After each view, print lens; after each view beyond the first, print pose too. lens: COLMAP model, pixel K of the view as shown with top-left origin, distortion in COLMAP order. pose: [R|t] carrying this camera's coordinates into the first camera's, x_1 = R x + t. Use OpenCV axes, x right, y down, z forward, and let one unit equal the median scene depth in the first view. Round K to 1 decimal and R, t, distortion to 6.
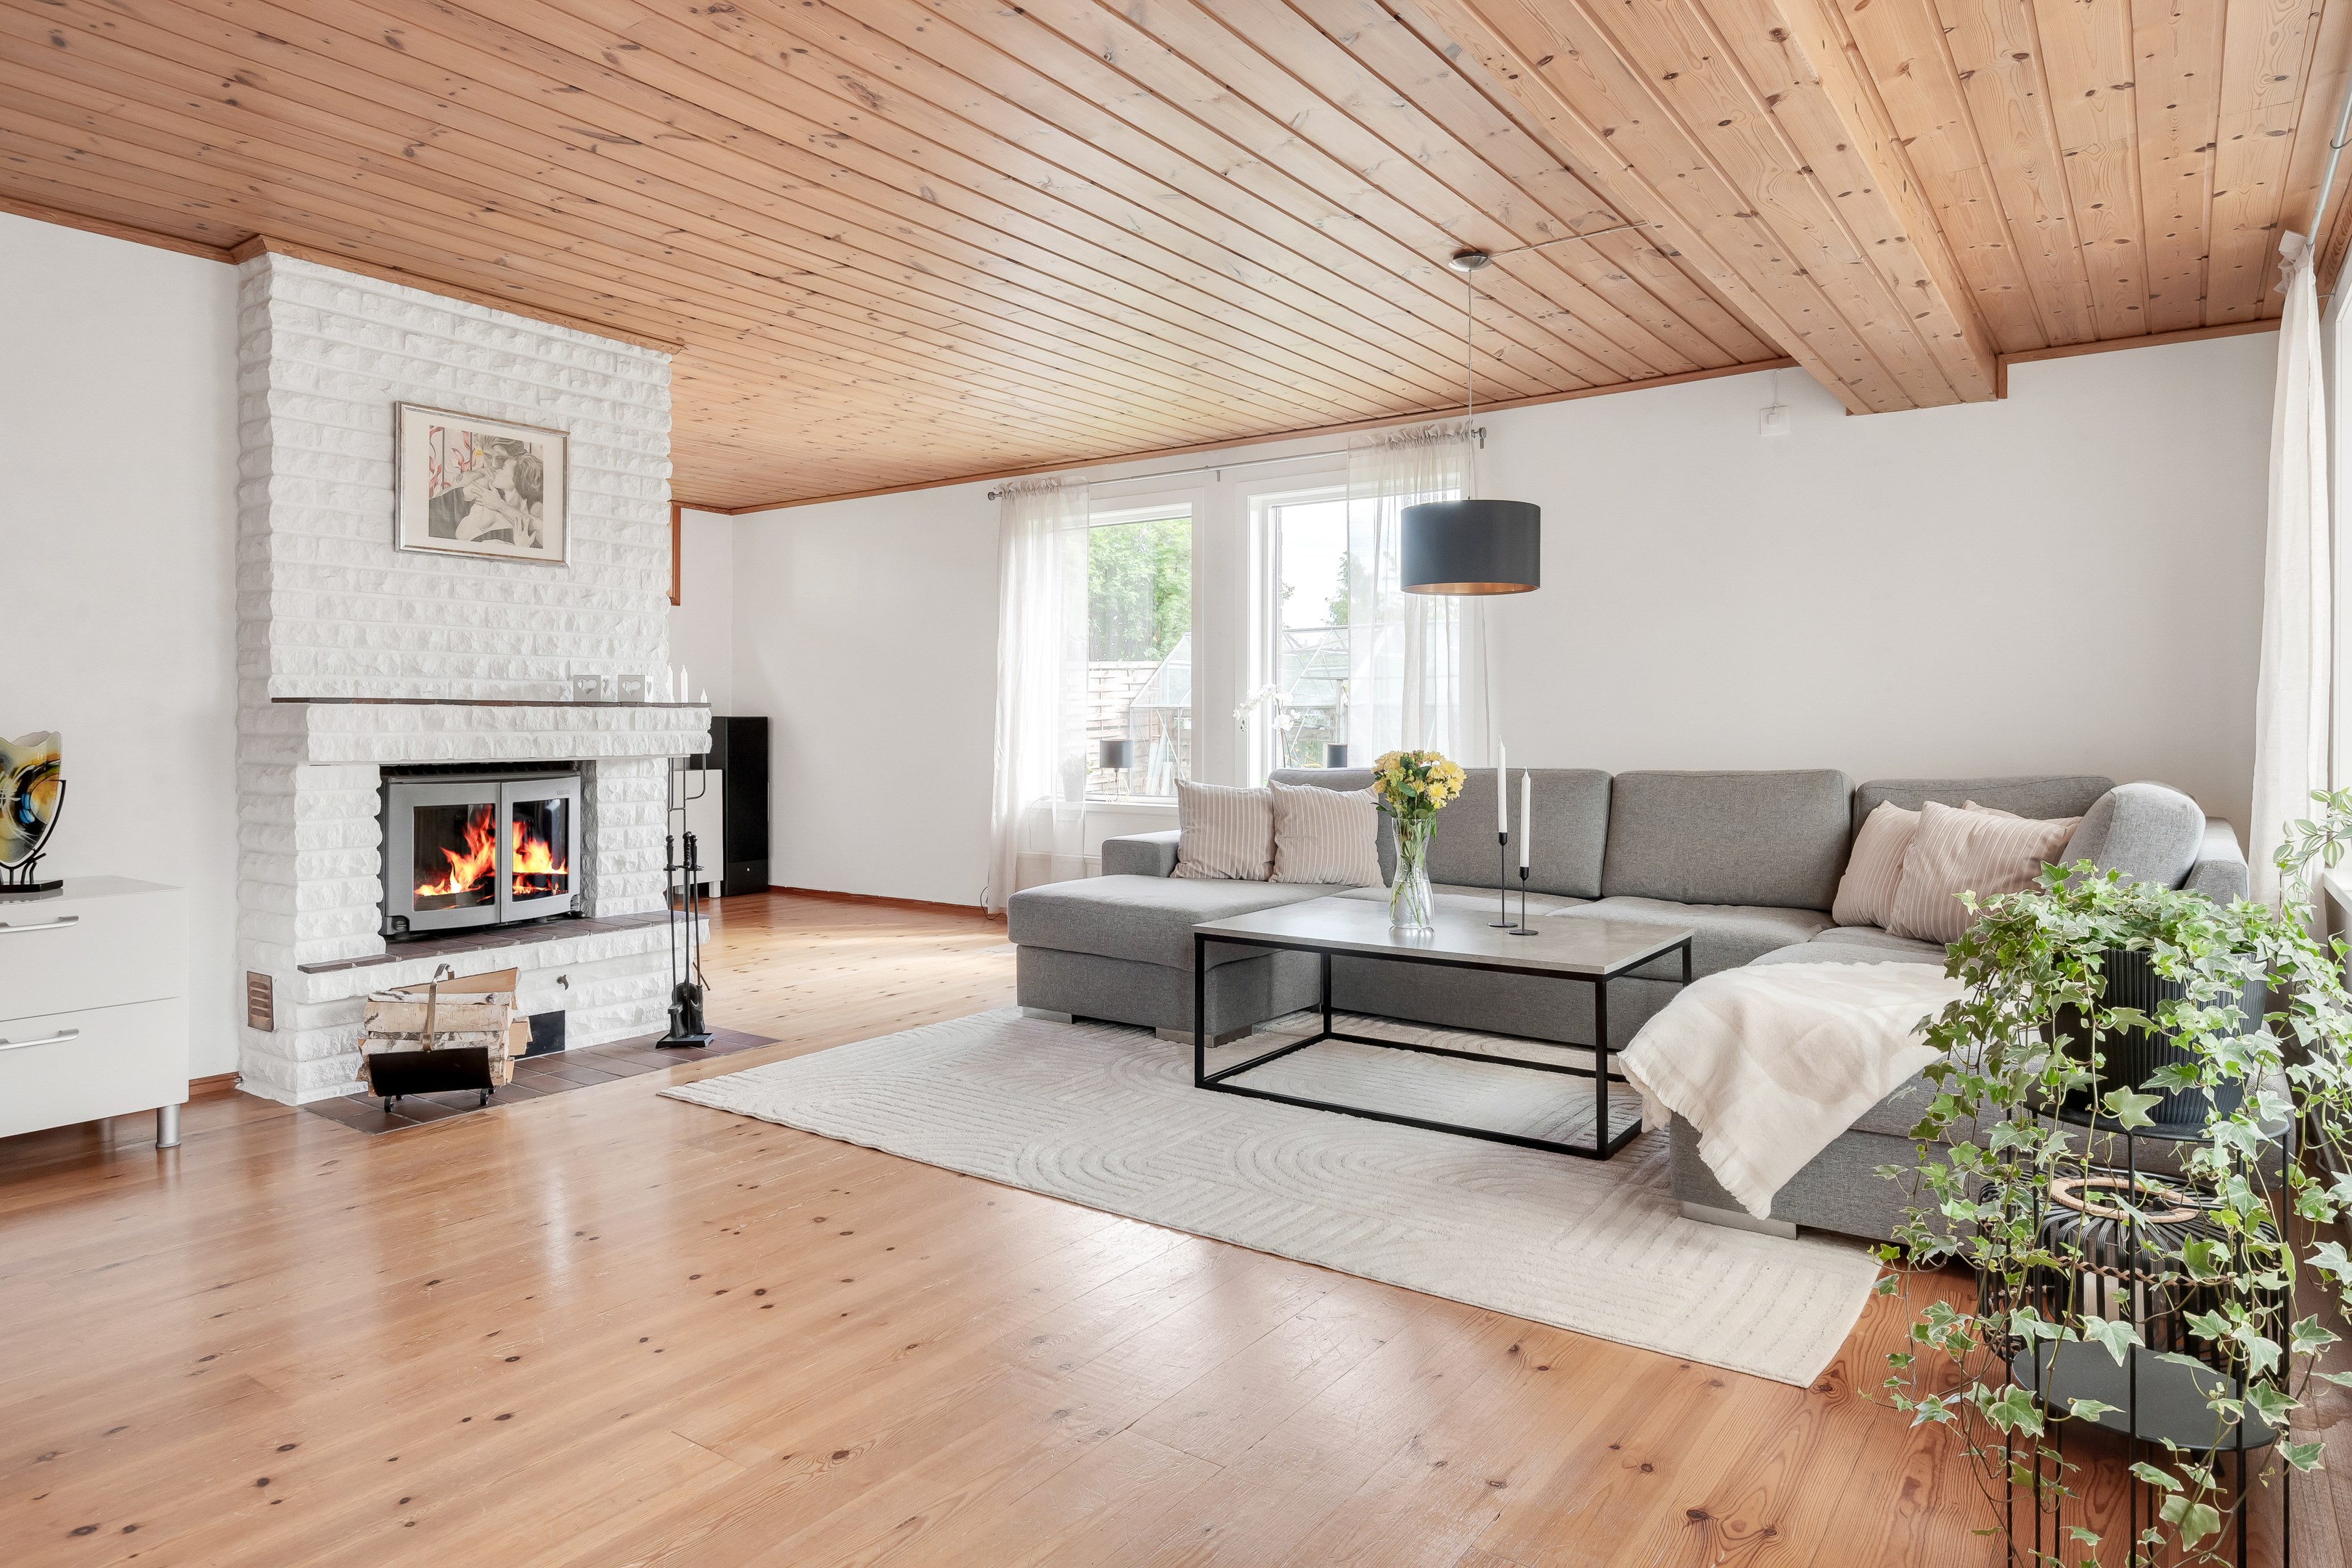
lens RADIAL K [[1376.4, 0, 1175.9], [0, 1376.4, 731.5], [0, 0, 1]] dist [0.000952, 0.000296]
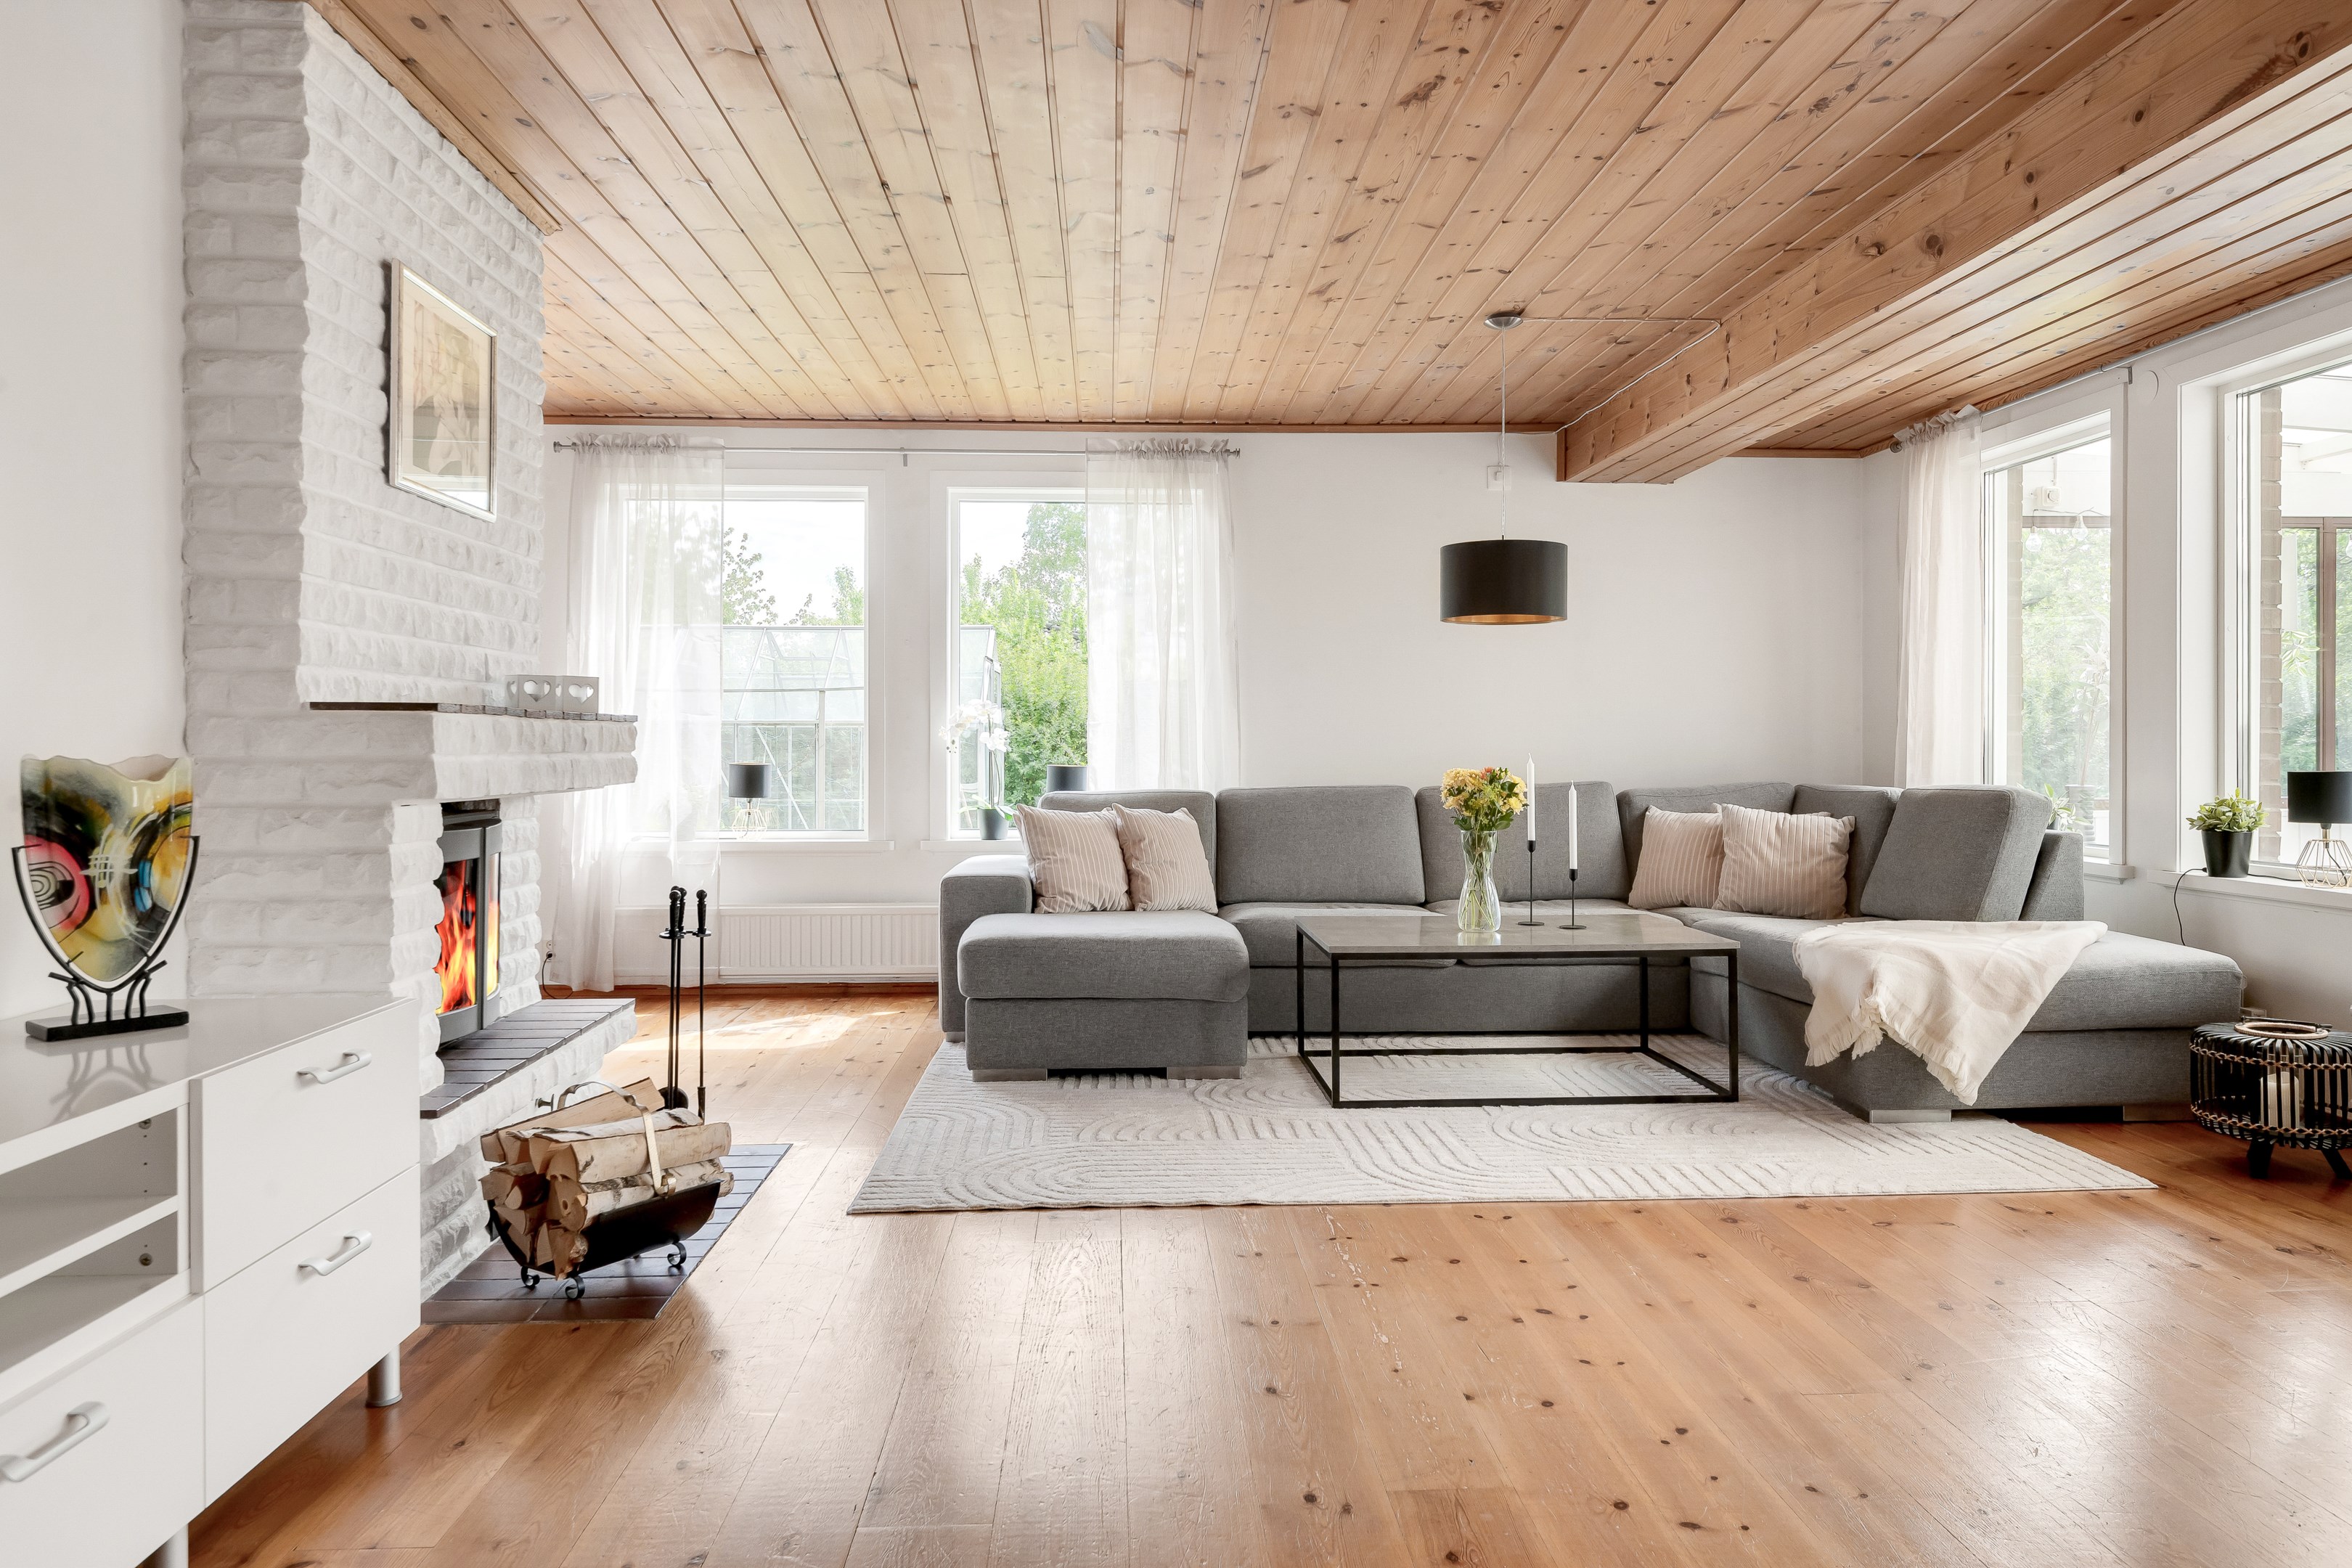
lens RADIAL K [[1613.1, 0, 1179.4], [0, 1613.1, 739.3], [0, 0, 1]] dist [0.005490, -0.000110]
pose [[0.781719, 0.001128, 0.623630, -0.785212], [0.004651, 0.999960, -0.007638, 0.000437], [-0.623614, 0.008871, 0.781682, 0.156784]]
